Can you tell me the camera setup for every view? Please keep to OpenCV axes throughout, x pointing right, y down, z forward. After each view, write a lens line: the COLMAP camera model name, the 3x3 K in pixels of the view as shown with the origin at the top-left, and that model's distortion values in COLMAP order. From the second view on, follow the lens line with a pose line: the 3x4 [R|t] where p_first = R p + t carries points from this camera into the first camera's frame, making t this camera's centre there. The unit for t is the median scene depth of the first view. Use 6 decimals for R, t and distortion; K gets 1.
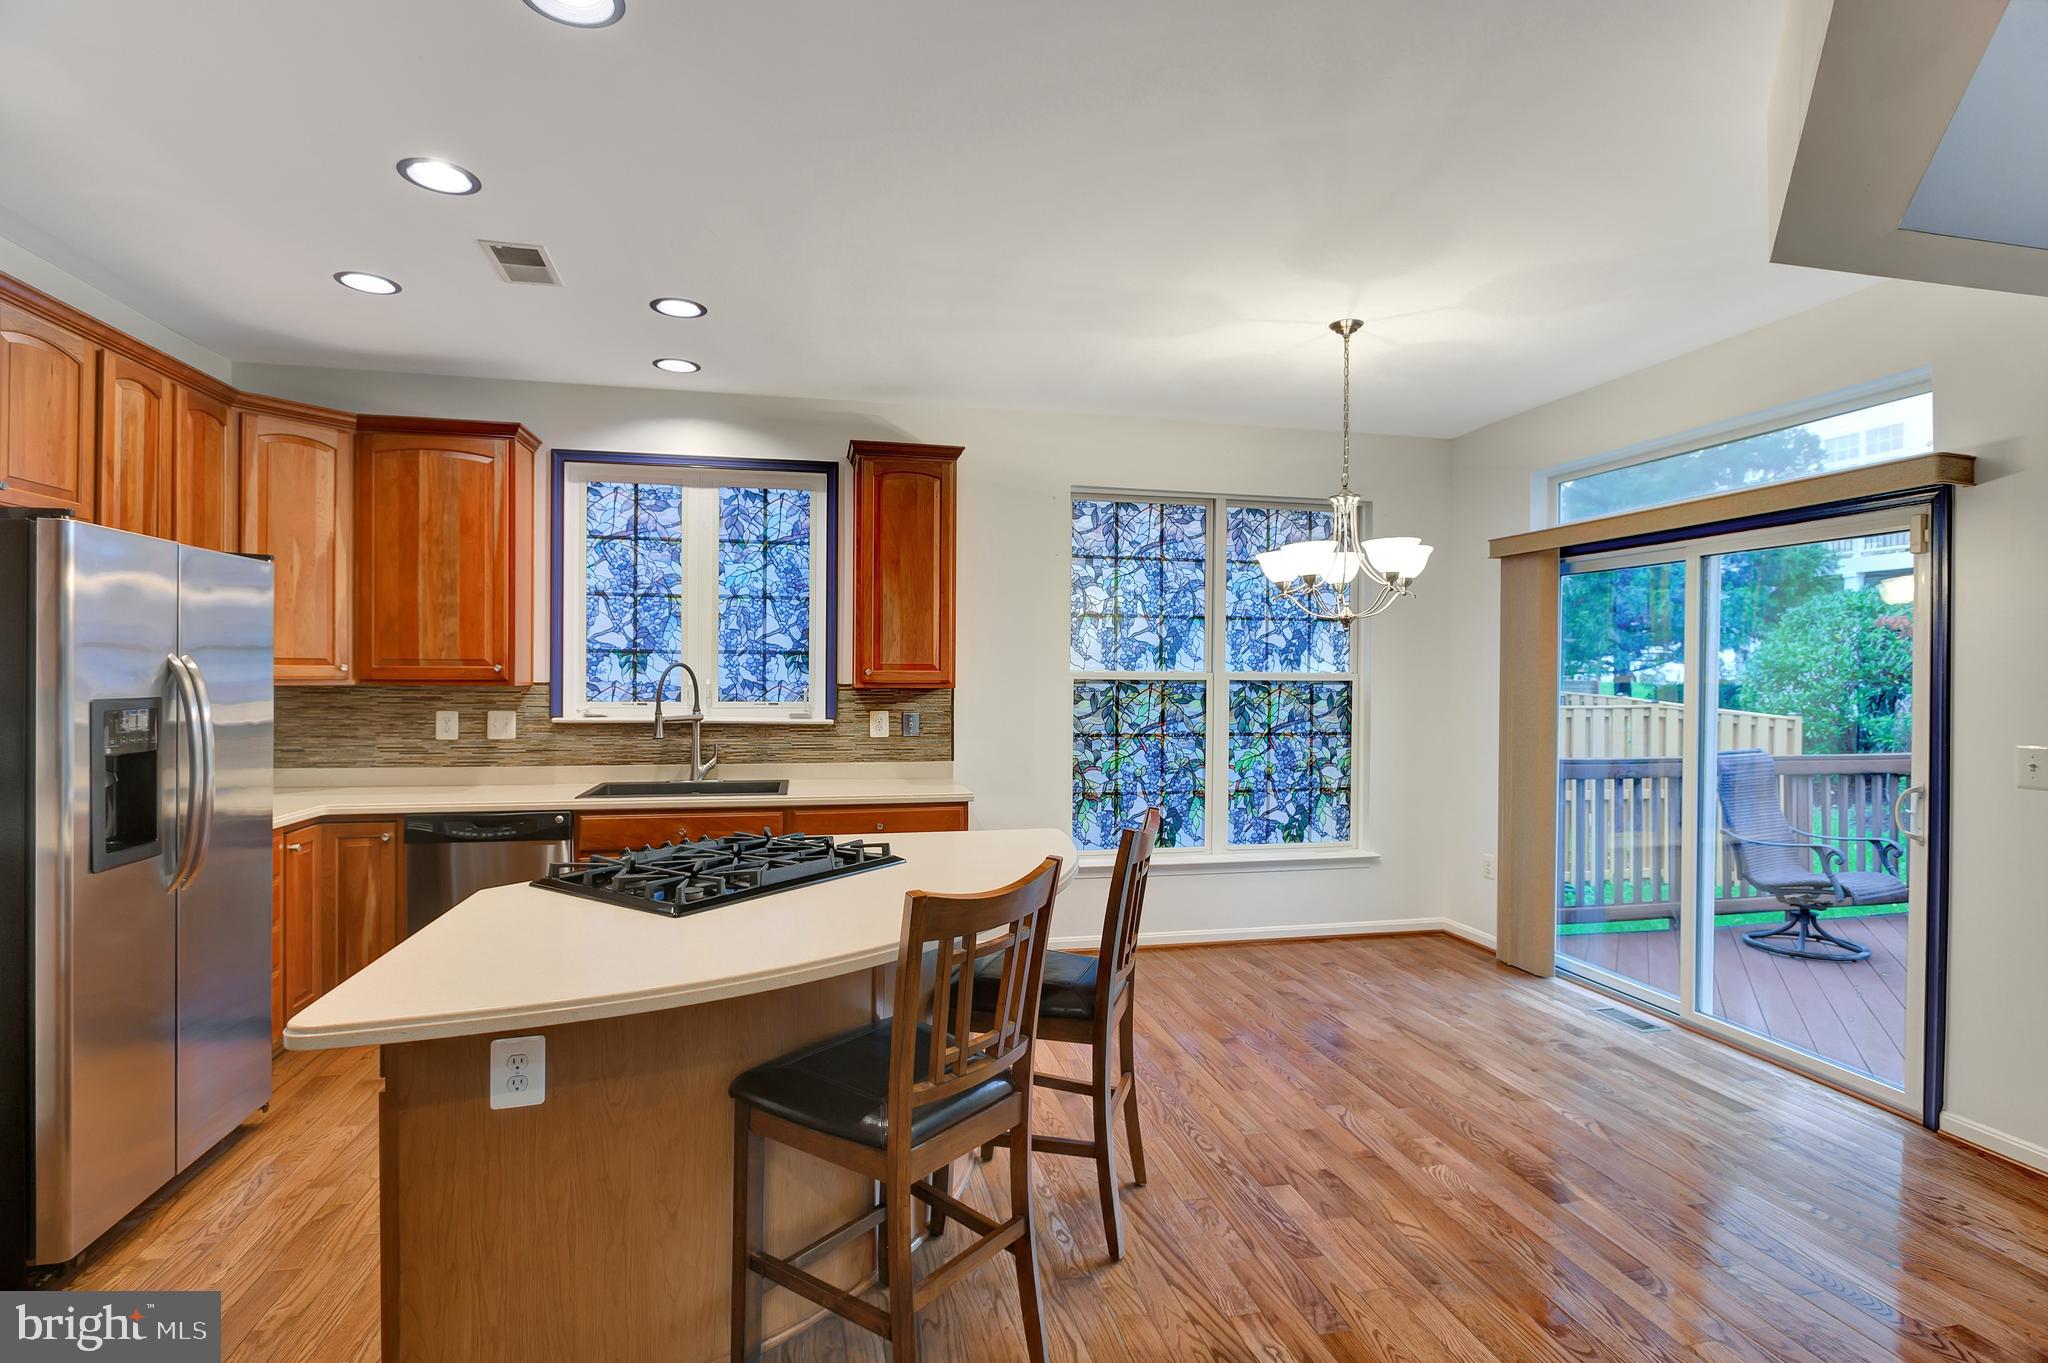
lens RADIAL K [[984.7, 0, 1018.0], [0, 984.7, 679.7], [0, 0, 1]] dist [-0.014329, 0.001159]
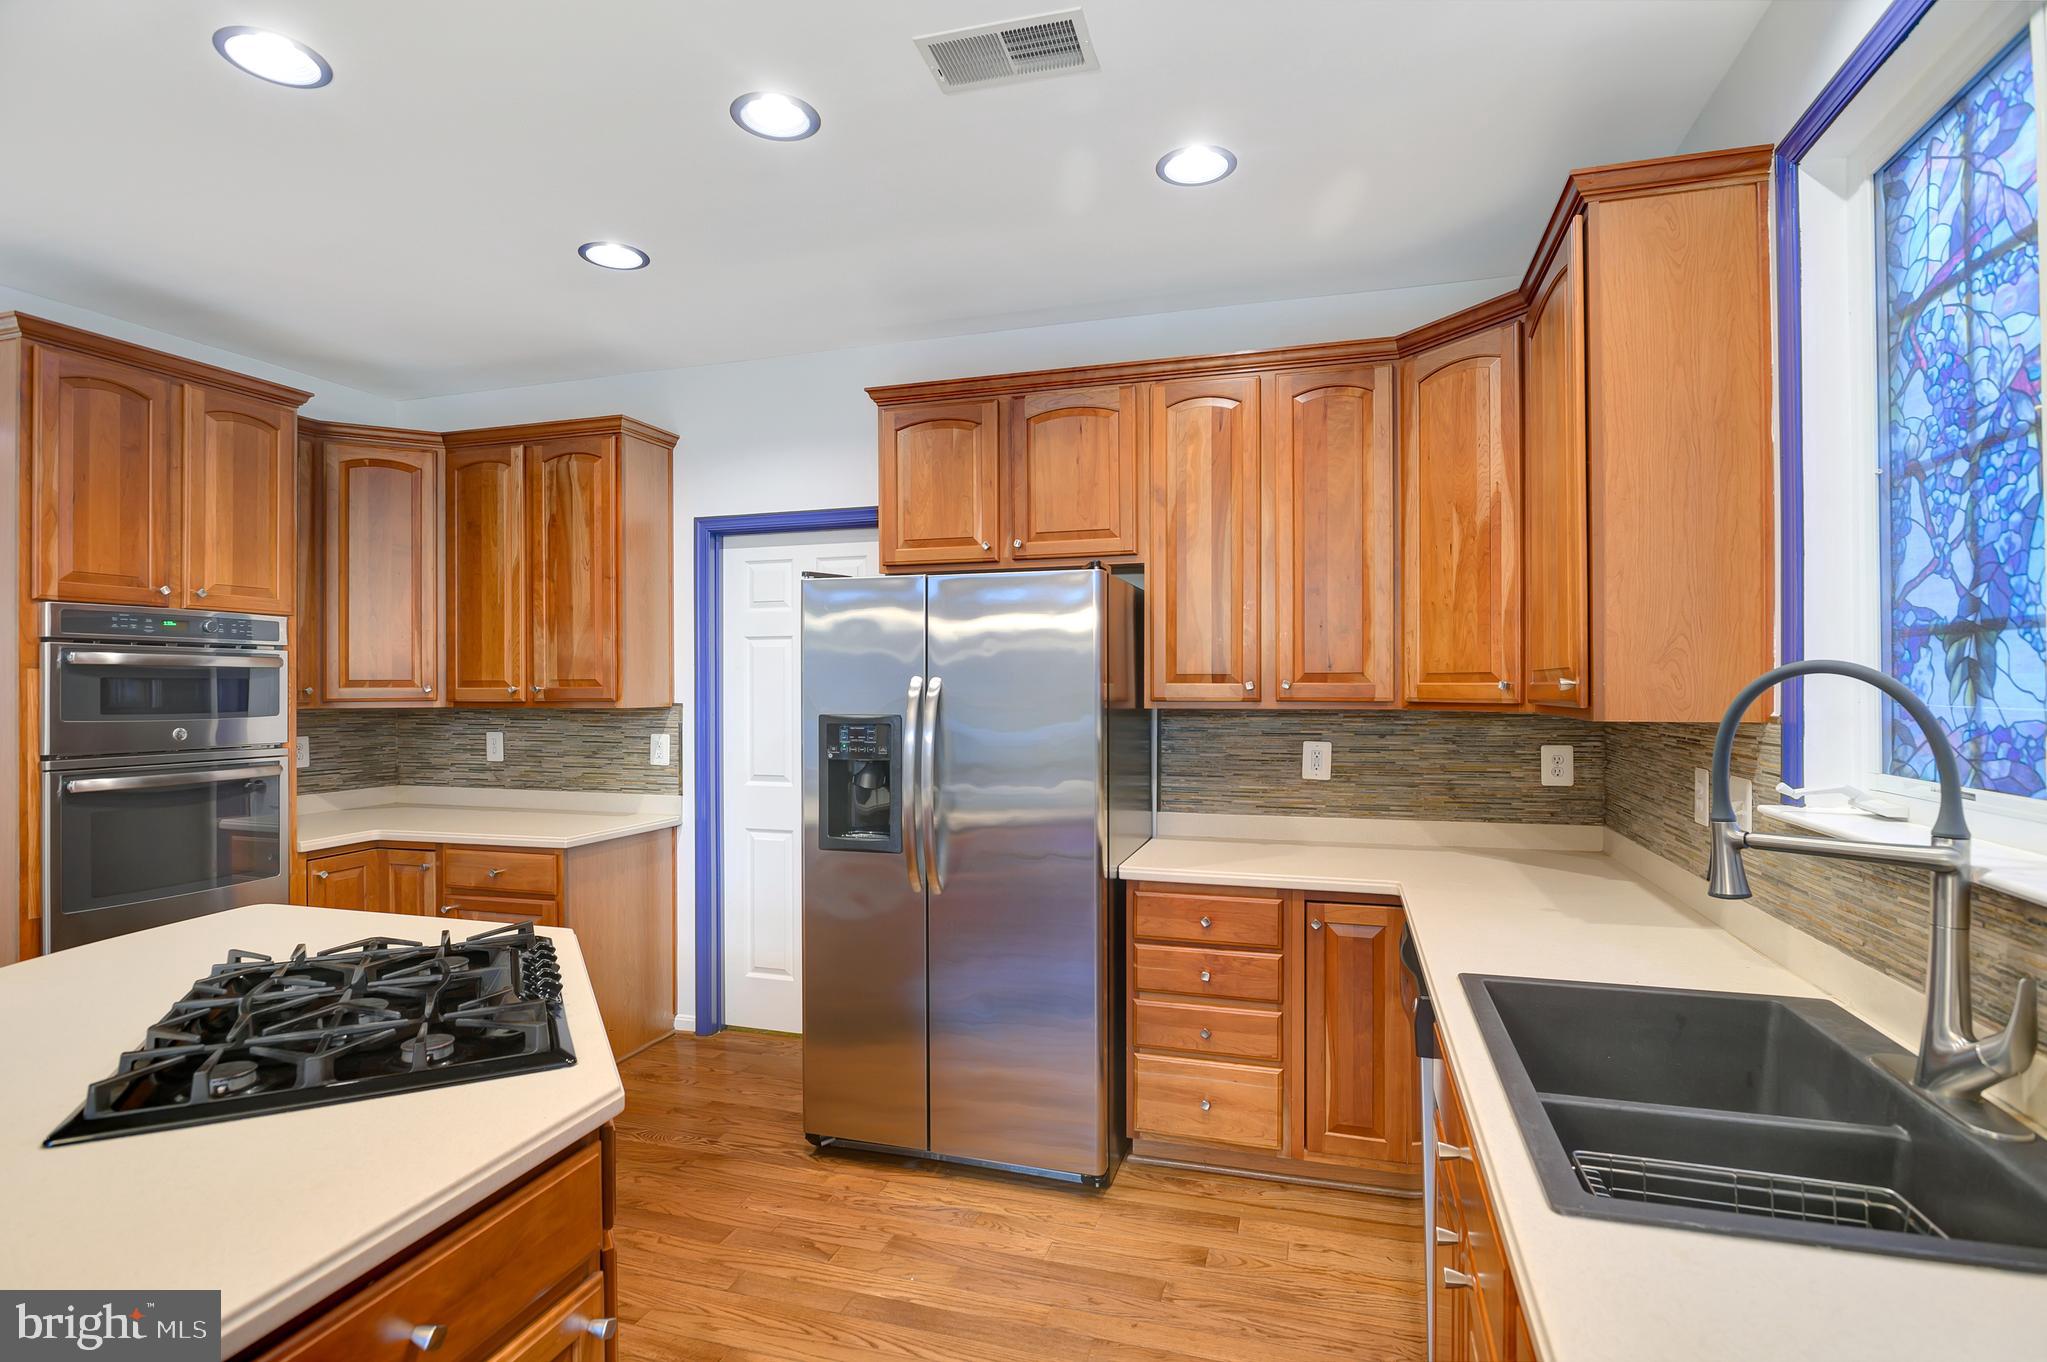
lens RADIAL K [[984.3, 0, 1017.5], [0, 984.3, 679.2], [0, 0, 1]] dist [-0.014329, 0.001159]
pose [[-0.489815, -0.010460, -0.871764, 0.031282], [-0.003703, 0.999944, -0.009917, -0.007480], [0.871818, -0.001629, -0.489826, 0.859132]]
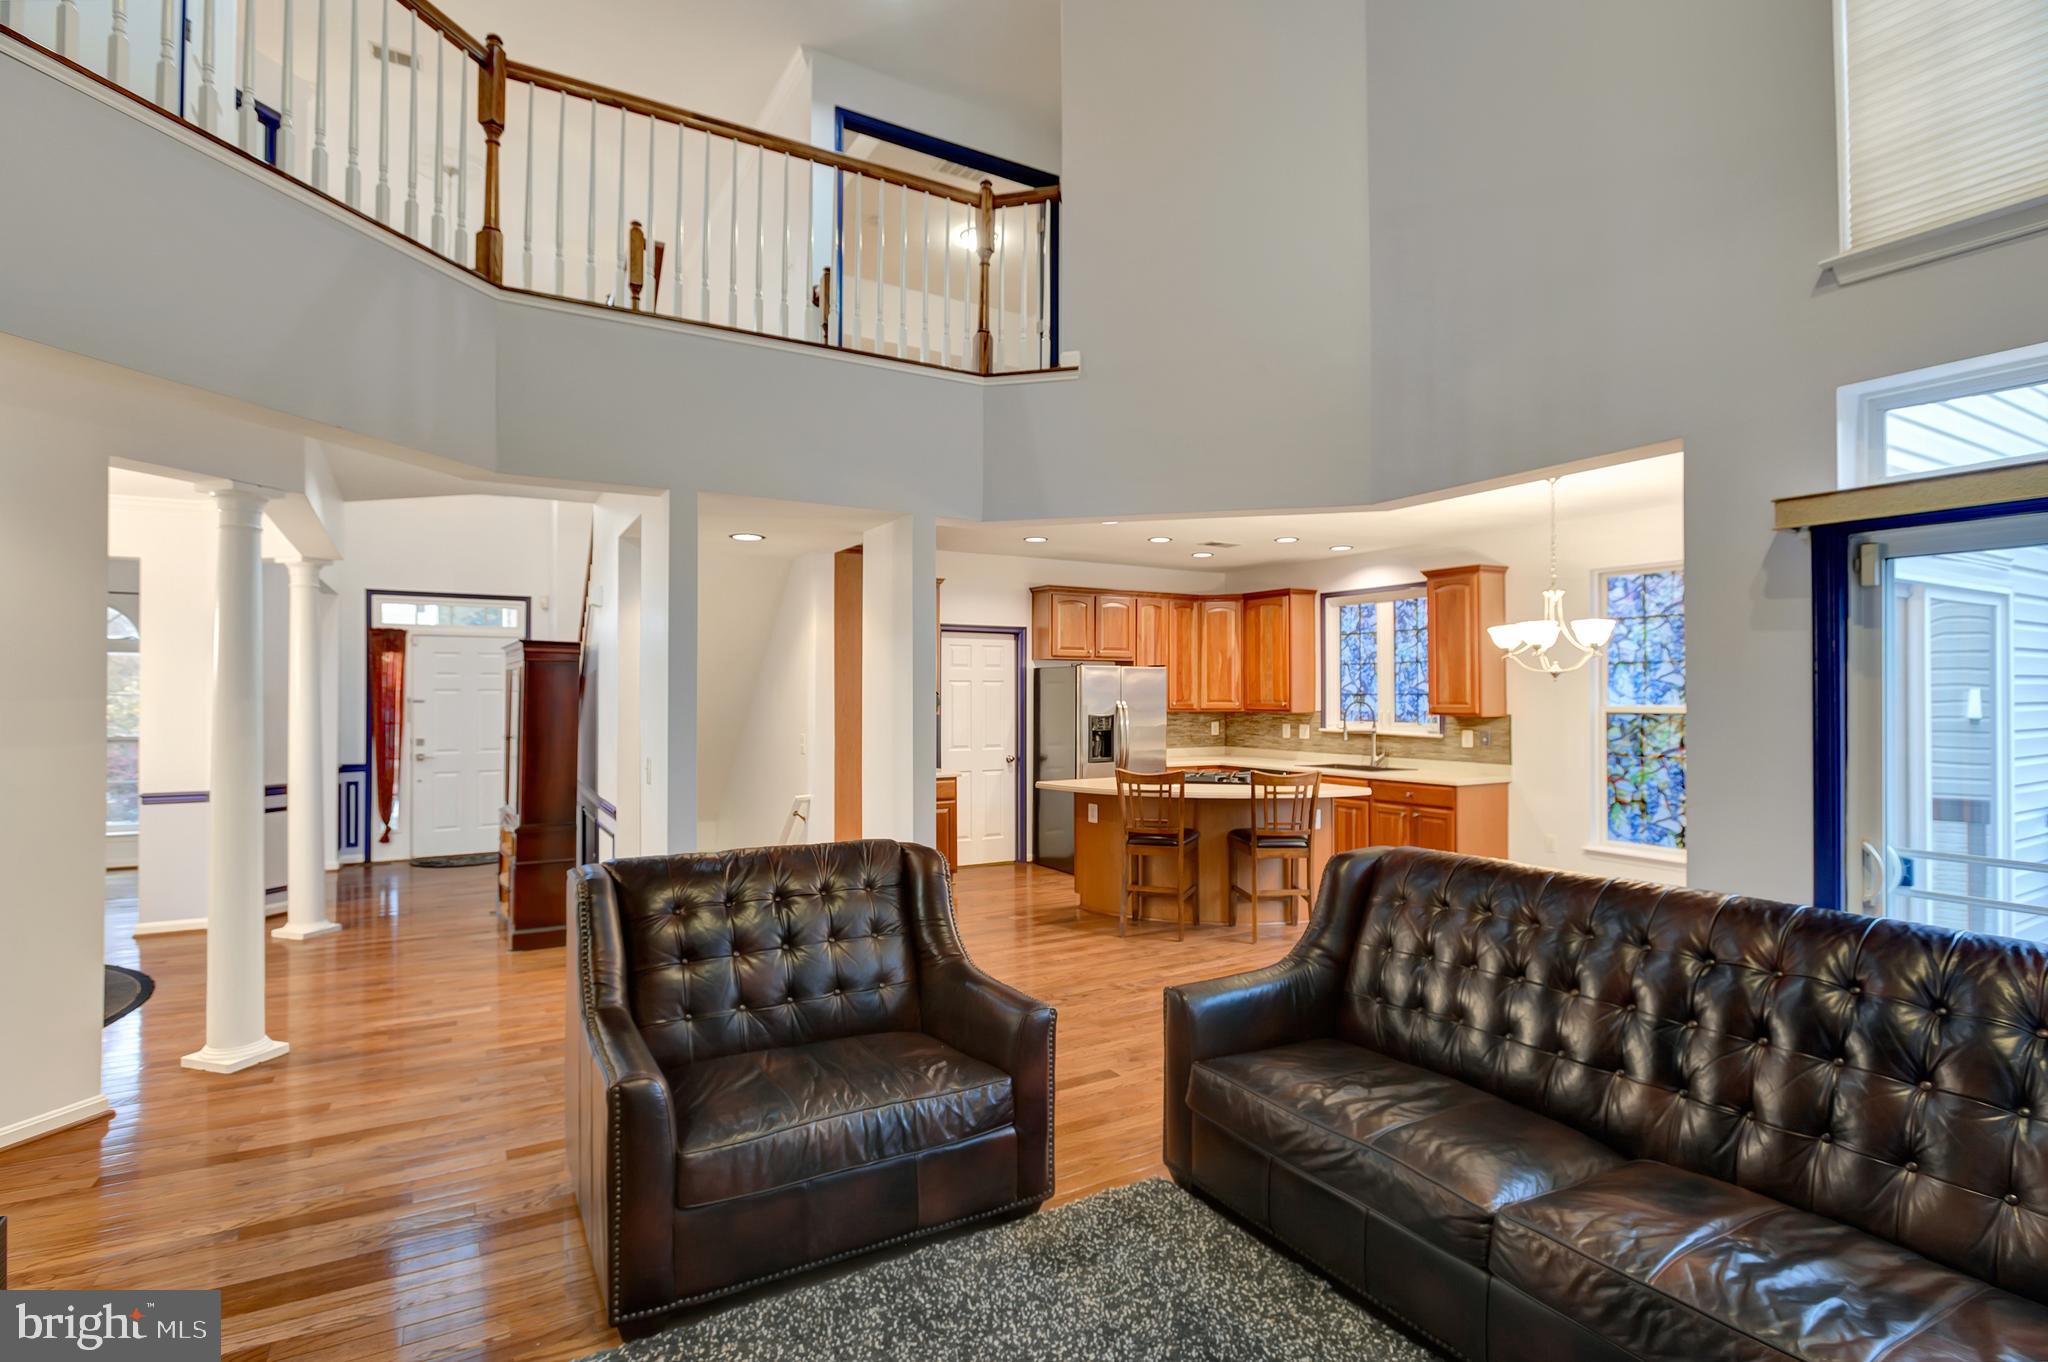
lens RADIAL K [[976.5, 0, 1039.0], [0, 976.5, 683.8], [0, 0, 1]] dist [-0.016286, 0.000898]
pose [[0.325327, -0.016595, -0.945456, 1.117691], [-0.001558, 0.999835, -0.018086, -0.014097], [0.945600, 0.007357, 0.325247, -0.165089]]
